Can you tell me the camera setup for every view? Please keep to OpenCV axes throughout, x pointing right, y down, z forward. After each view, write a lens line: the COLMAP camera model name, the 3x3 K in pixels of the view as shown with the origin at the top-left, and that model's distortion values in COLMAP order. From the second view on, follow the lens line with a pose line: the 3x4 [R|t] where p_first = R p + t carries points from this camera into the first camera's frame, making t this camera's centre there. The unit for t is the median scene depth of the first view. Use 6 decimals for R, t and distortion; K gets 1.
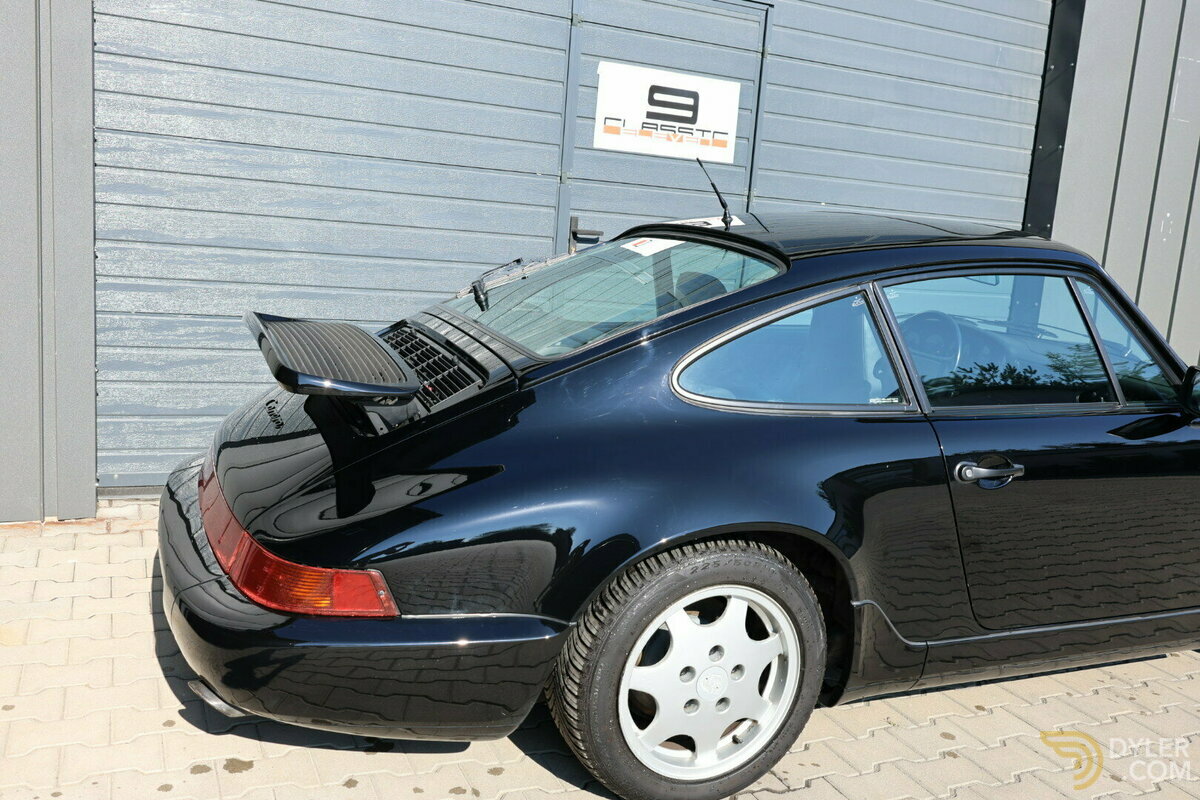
lens RADIAL K [[1059.8, 0, 600.2], [0, 1059.8, 405.3], [0, 0, 1]] dist [-0.002000, -0.002001]
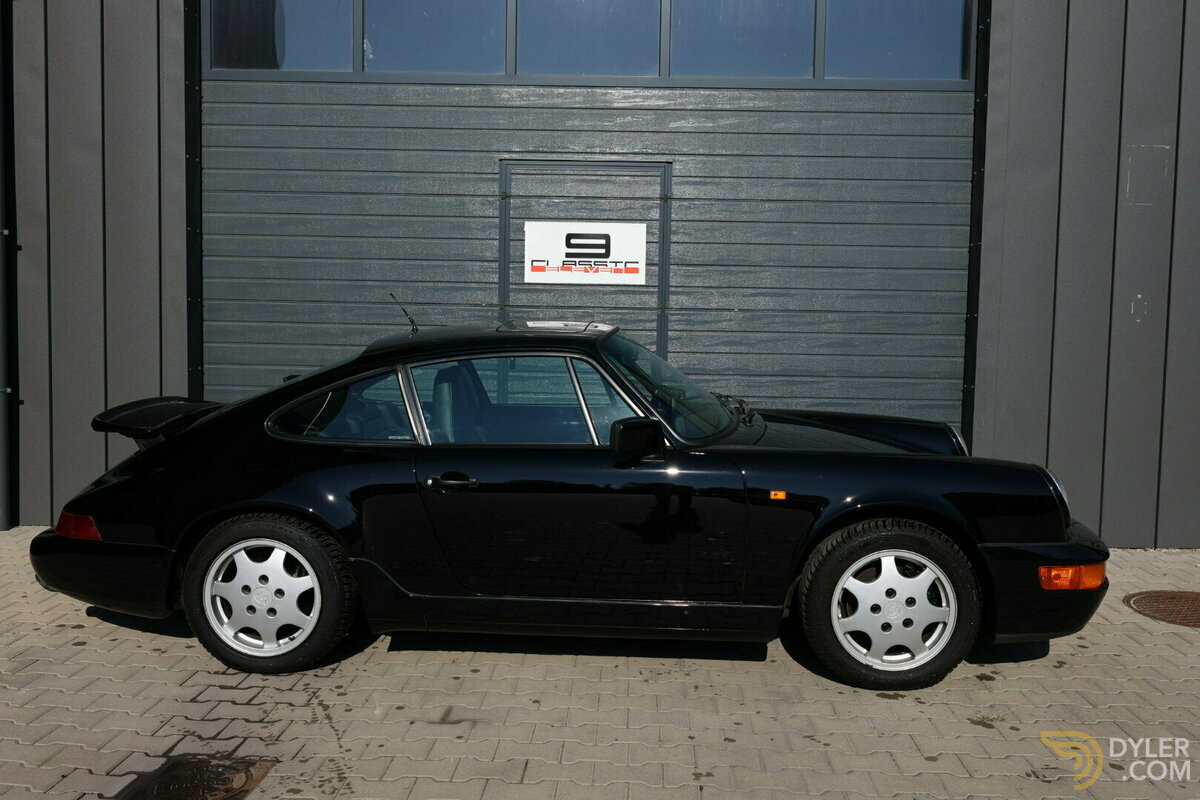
lens RADIAL K [[1059.8, 0, 595.9], [0, 1059.8, 397.5], [0, 0, 1]] dist [-0.002000, -0.002001]
pose [[0.884251, -0.028495, -0.466141, 0.702457], [-0.029366, 0.992769, -0.116394, 0.062430], [0.466087, 0.116611, 0.877020, -0.147411]]
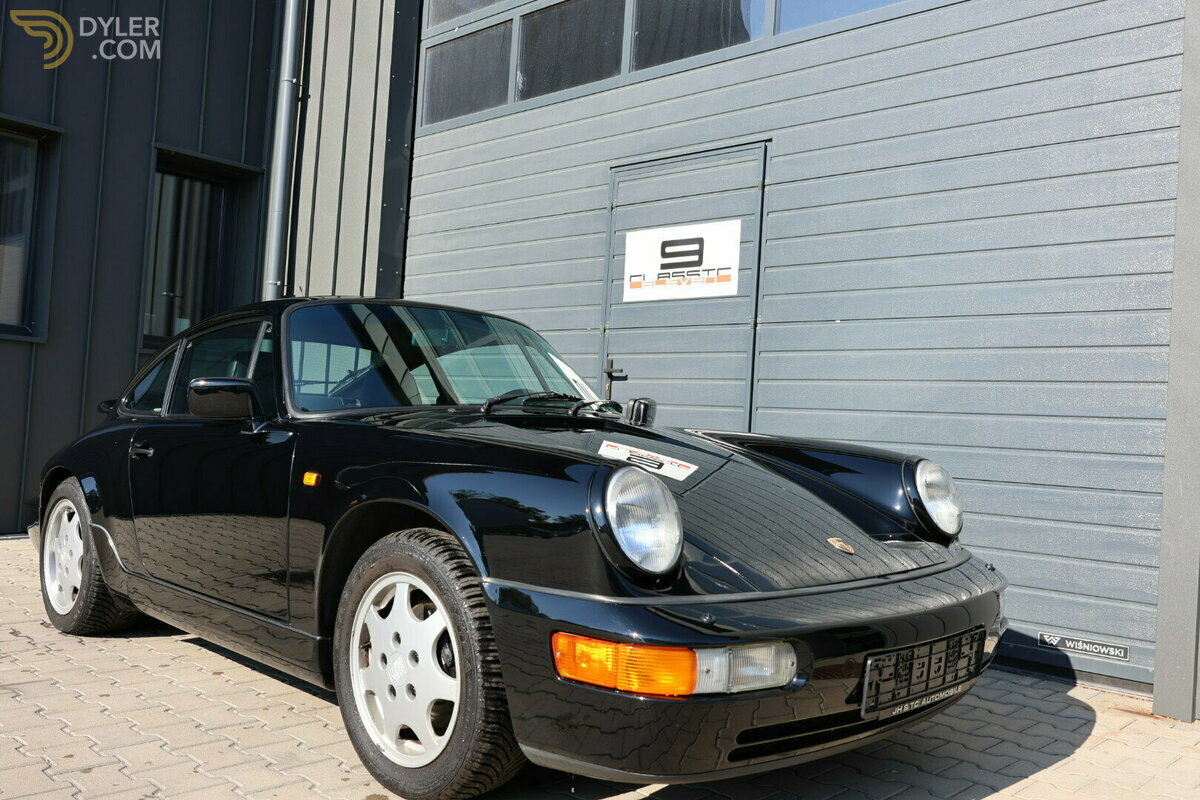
lens RADIAL K [[1059.8, 0, 595.6], [0, 1059.8, 396.2], [0, 0, 1]] dist [-0.002000, -0.002001]
pose [[0.338008, -0.089679, -0.936861, 1.076831], [-0.189532, 0.968569, -0.161095, 0.058448], [0.921861, 0.232016, 0.310388, 0.611661]]
